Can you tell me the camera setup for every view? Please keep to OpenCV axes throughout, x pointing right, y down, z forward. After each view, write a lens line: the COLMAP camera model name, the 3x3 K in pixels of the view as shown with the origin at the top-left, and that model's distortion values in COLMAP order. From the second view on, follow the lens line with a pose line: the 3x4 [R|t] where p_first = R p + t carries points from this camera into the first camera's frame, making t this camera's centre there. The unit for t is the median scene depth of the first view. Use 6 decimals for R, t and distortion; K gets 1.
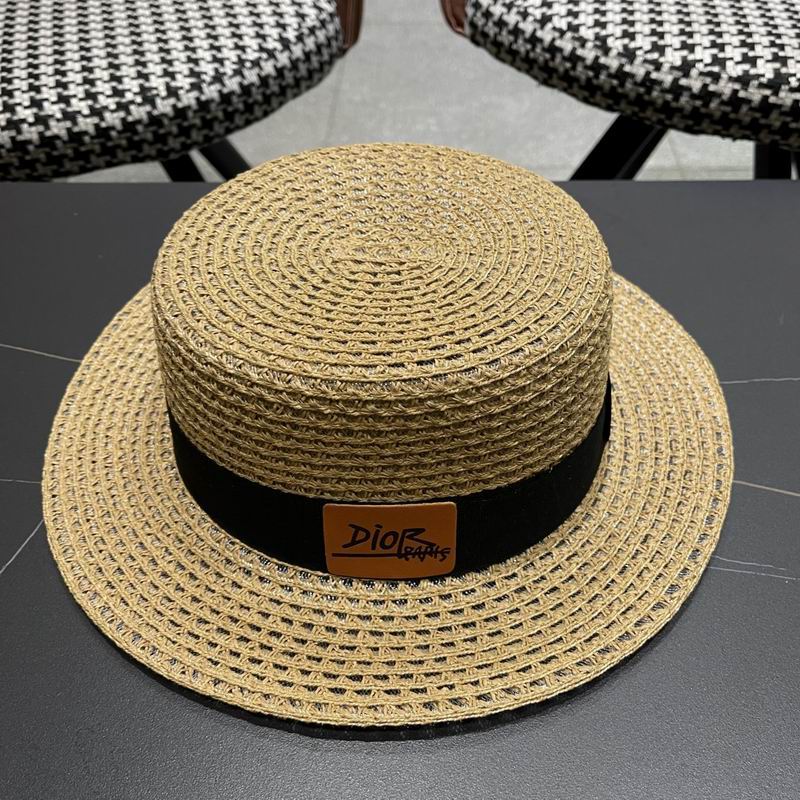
lens RADIAL K [[833.7, 0, 398.2], [0, 833.7, 400.7], [0, 0, 1]] dist [0.003859, 0.000000]
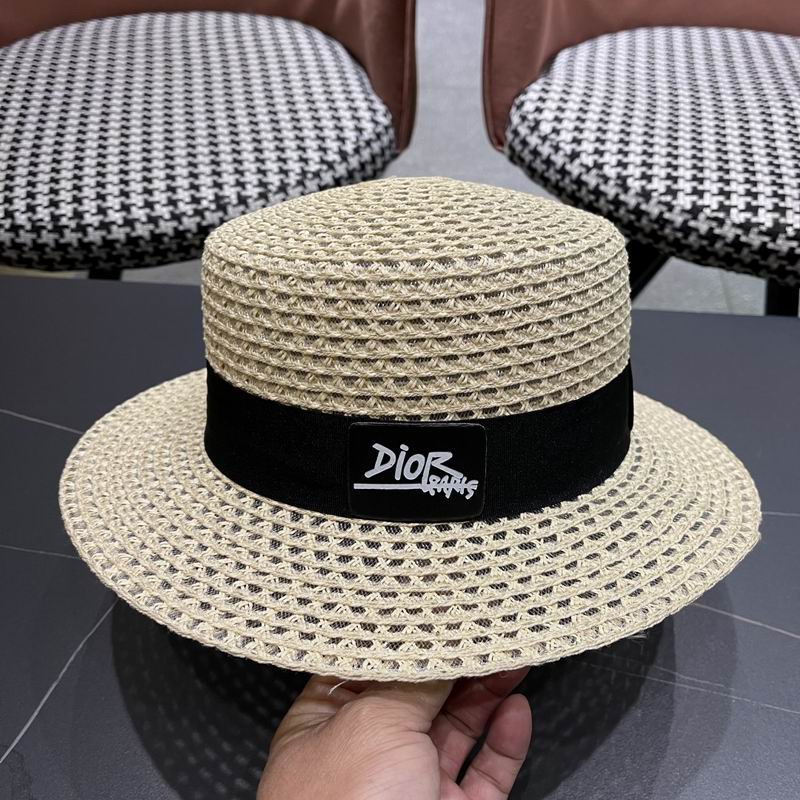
lens RADIAL K [[833.7, 0, 399.5], [0, 833.7, 396.6], [0, 0, 1]] dist [0.003859, 0.000000]
pose [[0.997169, 0.059561, -0.045901, 0.011831], [-0.061103, 0.997587, -0.032968, -0.078940], [0.043827, 0.035680, 0.998402, -0.120367]]
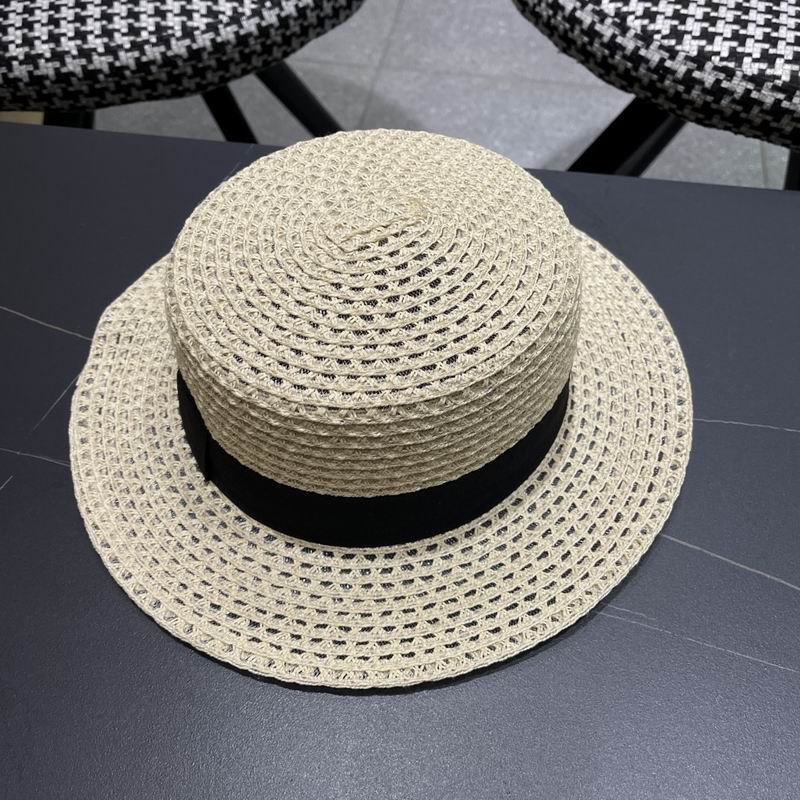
lens RADIAL K [[833.7, 0, 396.2], [0, 833.7, 400.2], [0, 0, 1]] dist [0.003859, 0.000000]
pose [[0.991157, 0.109197, -0.075388, 0.101710], [-0.096978, 0.983897, 0.150139, -0.112051], [0.090568, -0.141501, 0.985786, -0.026413]]
